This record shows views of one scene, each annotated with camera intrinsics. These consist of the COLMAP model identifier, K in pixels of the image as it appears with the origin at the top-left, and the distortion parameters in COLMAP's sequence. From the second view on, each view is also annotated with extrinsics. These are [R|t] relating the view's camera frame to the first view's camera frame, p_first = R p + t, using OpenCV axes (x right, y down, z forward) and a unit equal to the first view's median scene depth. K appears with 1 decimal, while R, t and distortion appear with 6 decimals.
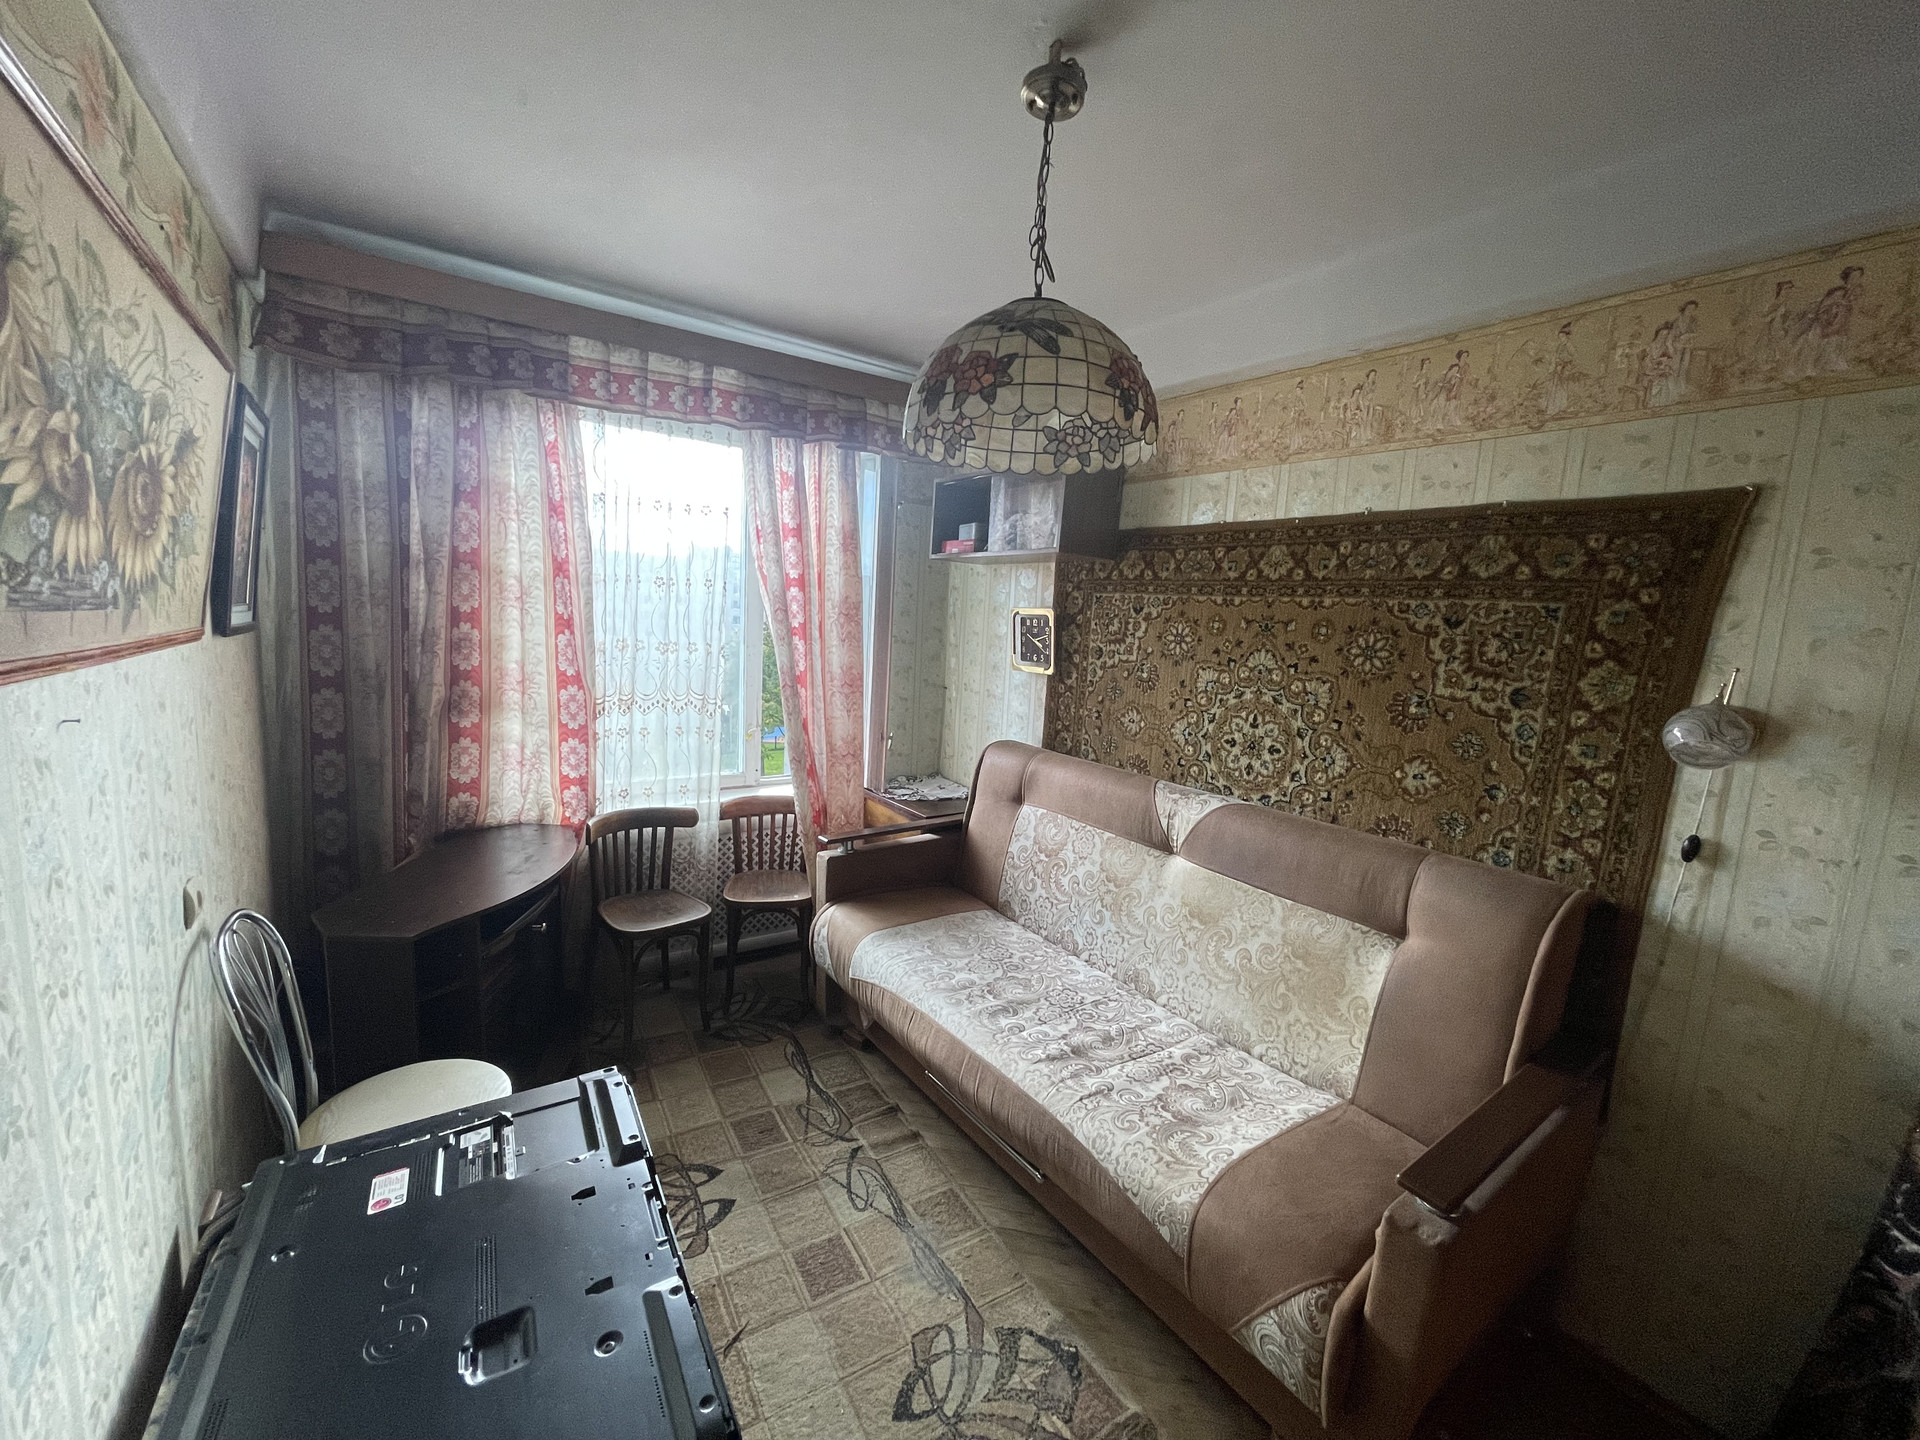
lens RADIAL K [[776.8, 0, 956.6], [0, 776.8, 720.0], [0, 0, 1]] dist [-0.000950, 0.000814]
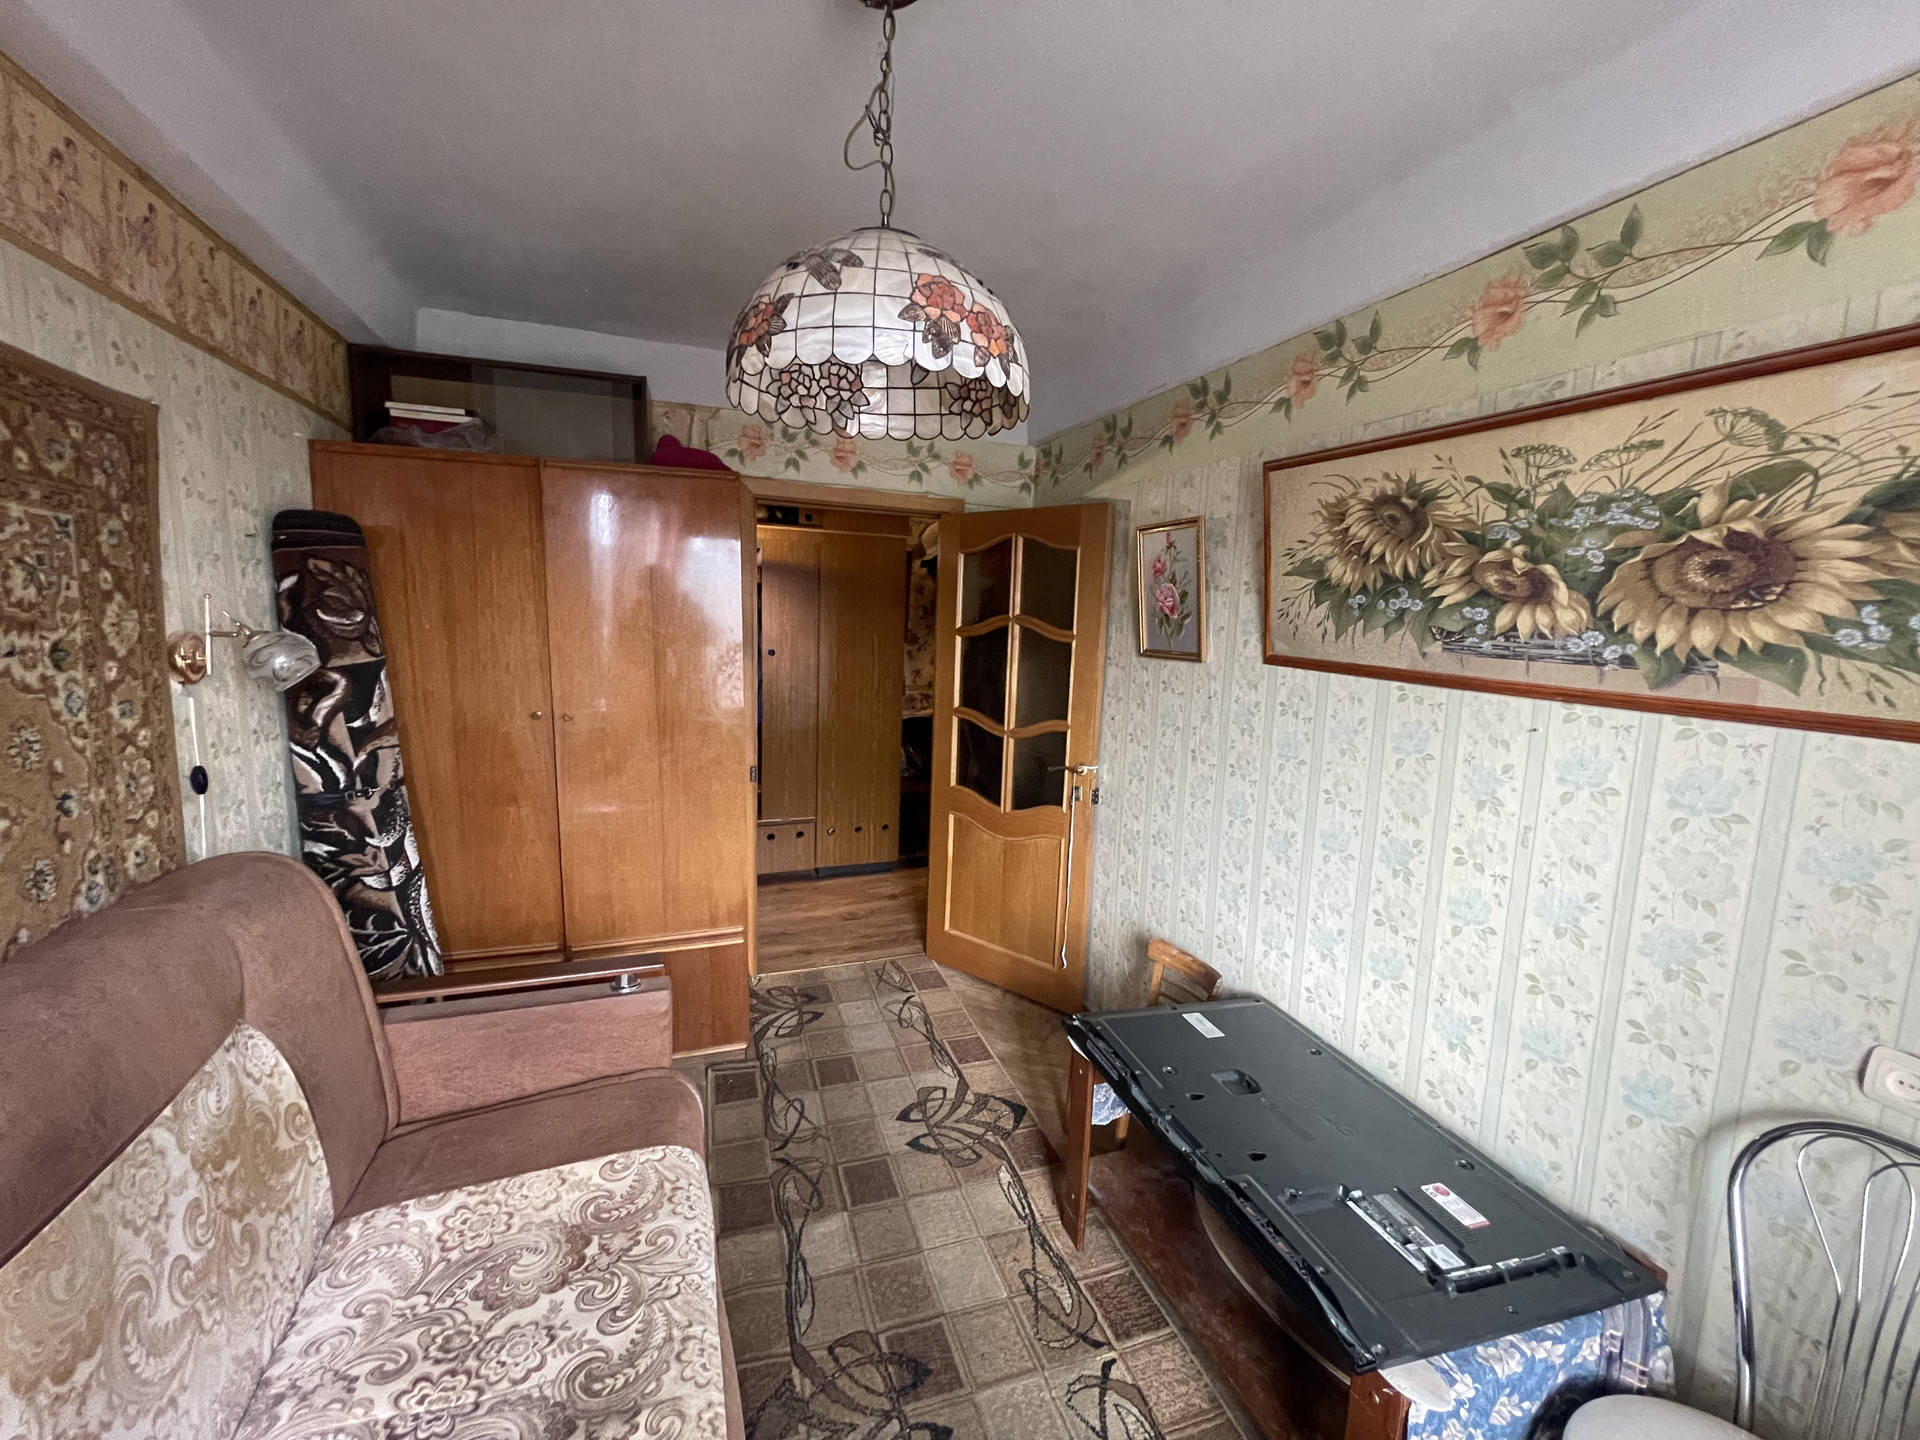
lens RADIAL K [[776.8, 0, 950.3], [0, 776.8, 720.6], [0, 0, 1]] dist [-0.000950, 0.000814]
pose [[-0.961963, -0.124417, 0.243202, -0.176016], [-0.054707, 0.959969, 0.274711, -0.200238], [-0.267645, 0.250957, -0.930262, 1.435181]]
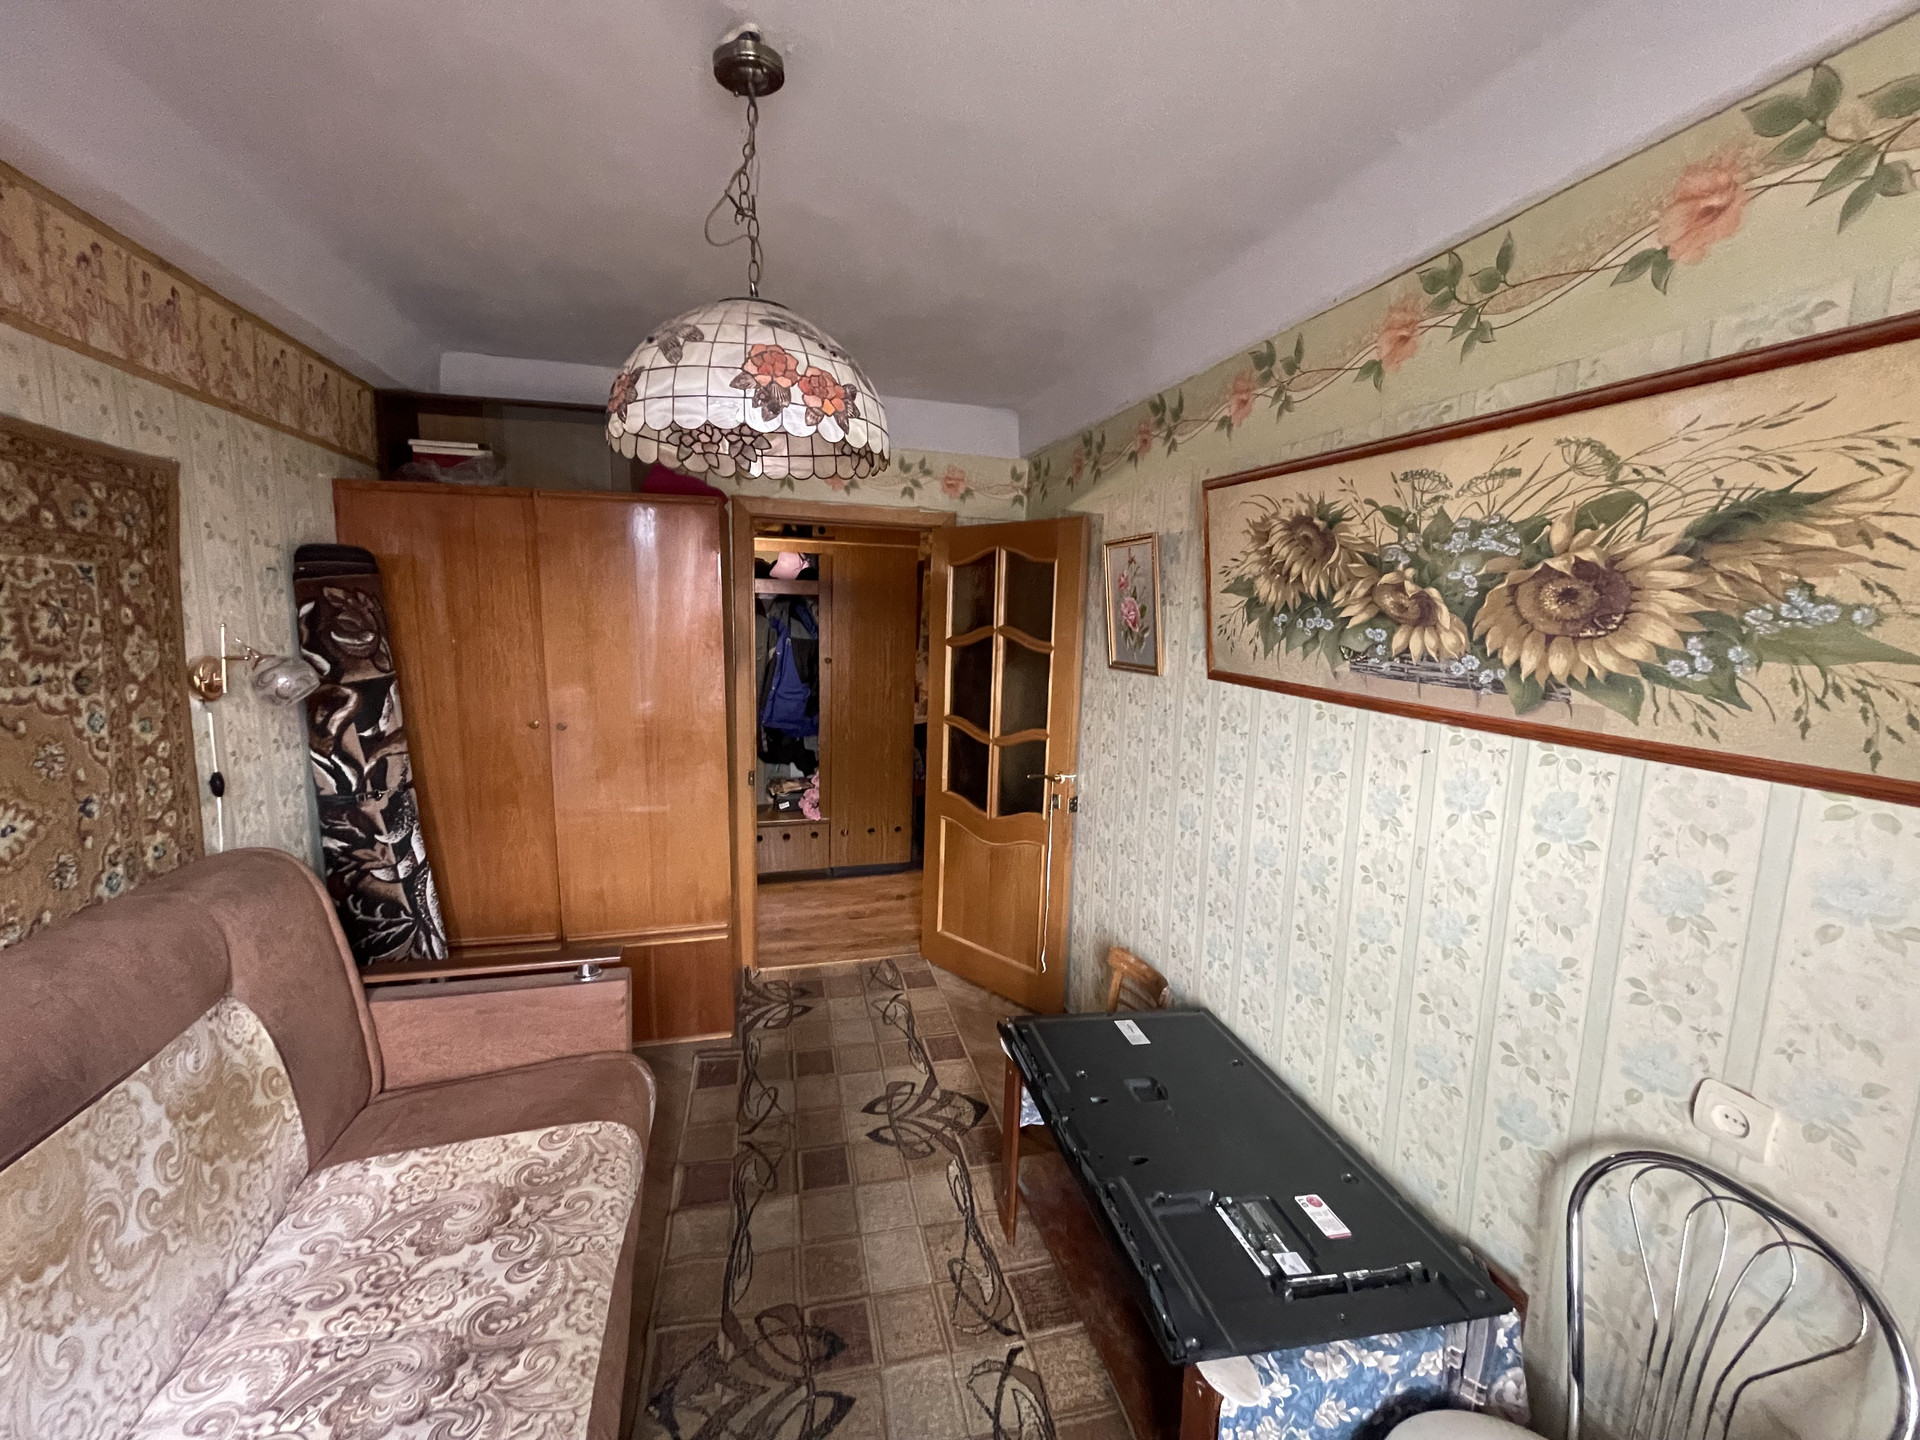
lens RADIAL K [[776.8, 0, 951.2], [0, 776.8, 720.9], [0, 0, 1]] dist [-0.000950, 0.000814]
pose [[-0.936742, -0.129635, 0.325131, -0.363978], [-0.035448, 0.959247, 0.280338, -0.244229], [-0.348222, 0.251079, -0.903161, 1.422594]]
